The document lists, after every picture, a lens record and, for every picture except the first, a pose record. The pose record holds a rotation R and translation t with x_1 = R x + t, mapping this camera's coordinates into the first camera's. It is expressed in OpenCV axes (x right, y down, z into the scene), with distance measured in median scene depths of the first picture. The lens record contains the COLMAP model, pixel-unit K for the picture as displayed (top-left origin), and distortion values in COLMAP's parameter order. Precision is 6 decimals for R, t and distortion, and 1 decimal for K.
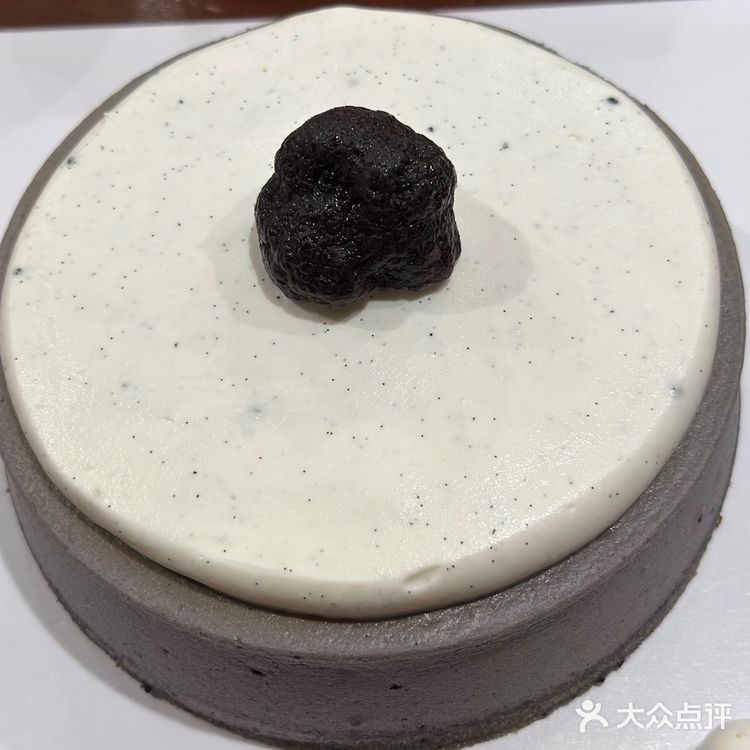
lens RADIAL K [[1477.1, 0, 371.8], [0, 1477.1, 375.9], [0, 0, 1]] dist [0.151866, 0.000000]
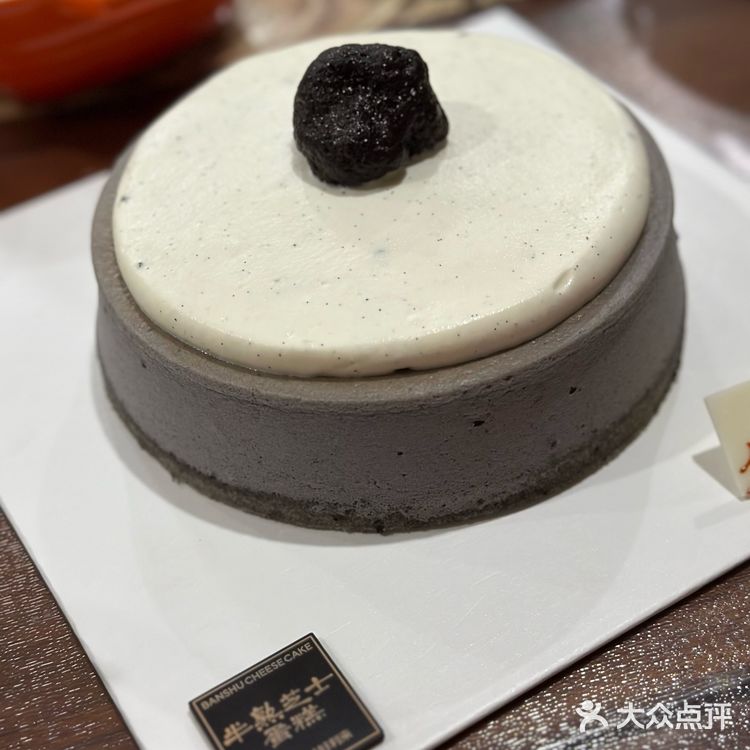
lens RADIAL K [[1477.1, 0, 375.6], [0, 1477.1, 373.0], [0, 0, 1]] dist [0.151866, 0.000000]
pose [[0.857759, -0.371948, 0.354829, -0.579400], [0.465270, 0.855237, -0.228240, 0.407179], [-0.218569, 0.360866, 0.906644, -0.140791]]
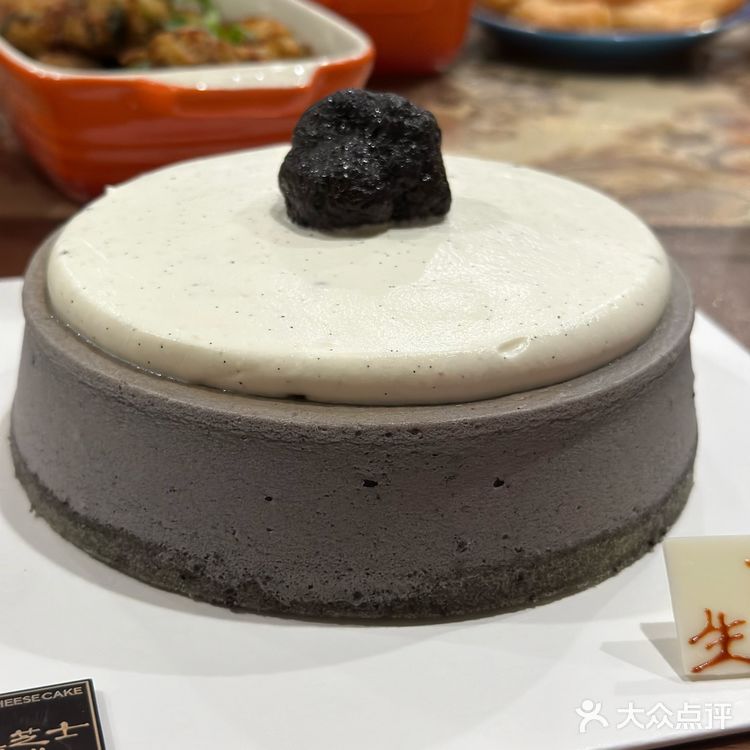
lens RADIAL K [[1477.1, 0, 378.8], [0, 1477.1, 373.1], [0, 0, 1]] dist [0.151866, 0.000000]
pose [[0.956558, -0.047867, 0.287585, -0.358933], [0.202034, 0.820002, -0.535517, 0.681841], [-0.210187, 0.570355, 0.794051, 0.139288]]
